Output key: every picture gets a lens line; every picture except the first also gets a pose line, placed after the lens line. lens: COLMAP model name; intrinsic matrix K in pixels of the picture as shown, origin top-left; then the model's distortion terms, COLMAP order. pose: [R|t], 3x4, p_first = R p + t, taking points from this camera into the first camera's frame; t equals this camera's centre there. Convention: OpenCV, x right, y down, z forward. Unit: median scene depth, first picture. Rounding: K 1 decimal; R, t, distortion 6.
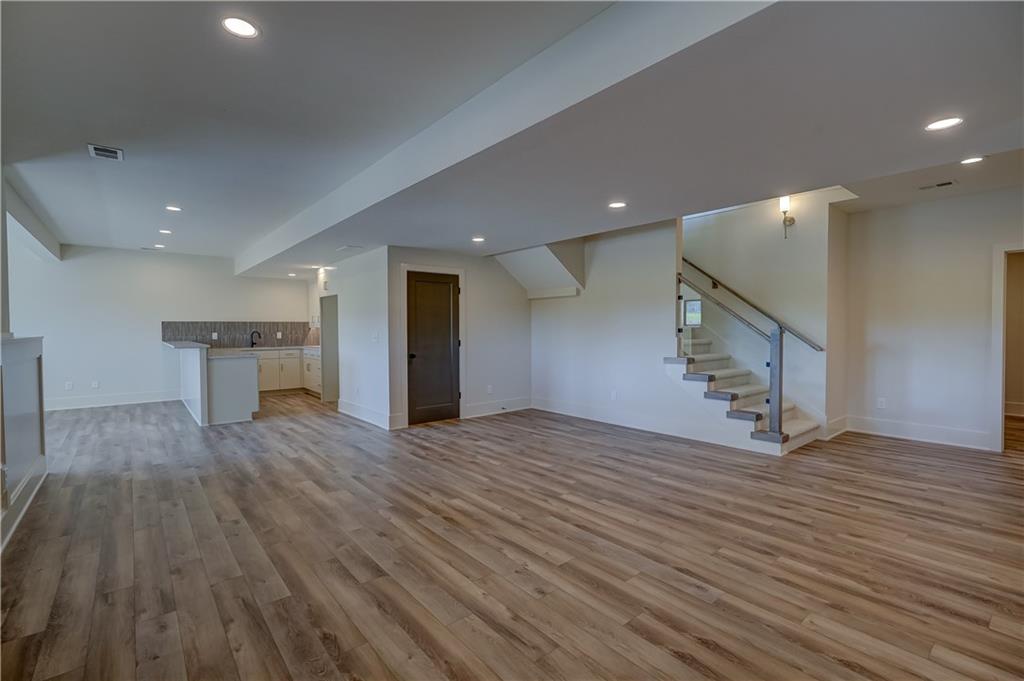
lens RADIAL K [[460.4, 0, 514.4], [0, 460.4, 338.5], [0, 0, 1]] dist [-0.001164, 0.000378]
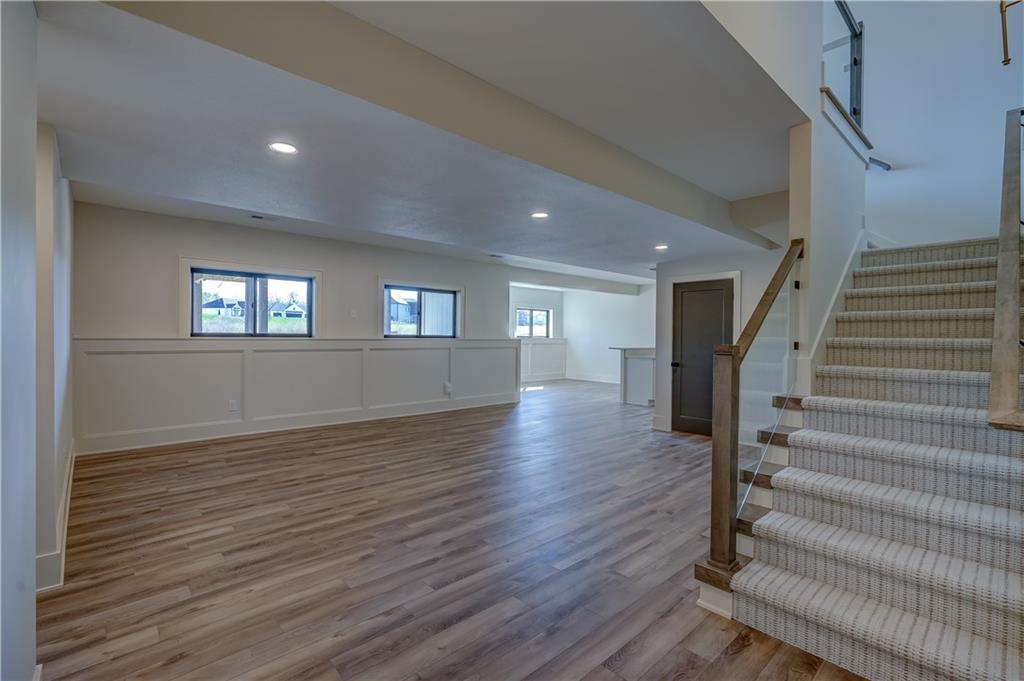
lens RADIAL K [[460.4, 0, 514.4], [0, 460.4, 338.5], [0, 0, 1]] dist [-0.001164, 0.000378]
pose [[0.045733, 0.012999, -0.998869, 1.663617], [-0.032496, 0.999405, 0.011518, -0.040787], [0.998425, 0.031933, 0.046128, 1.221882]]
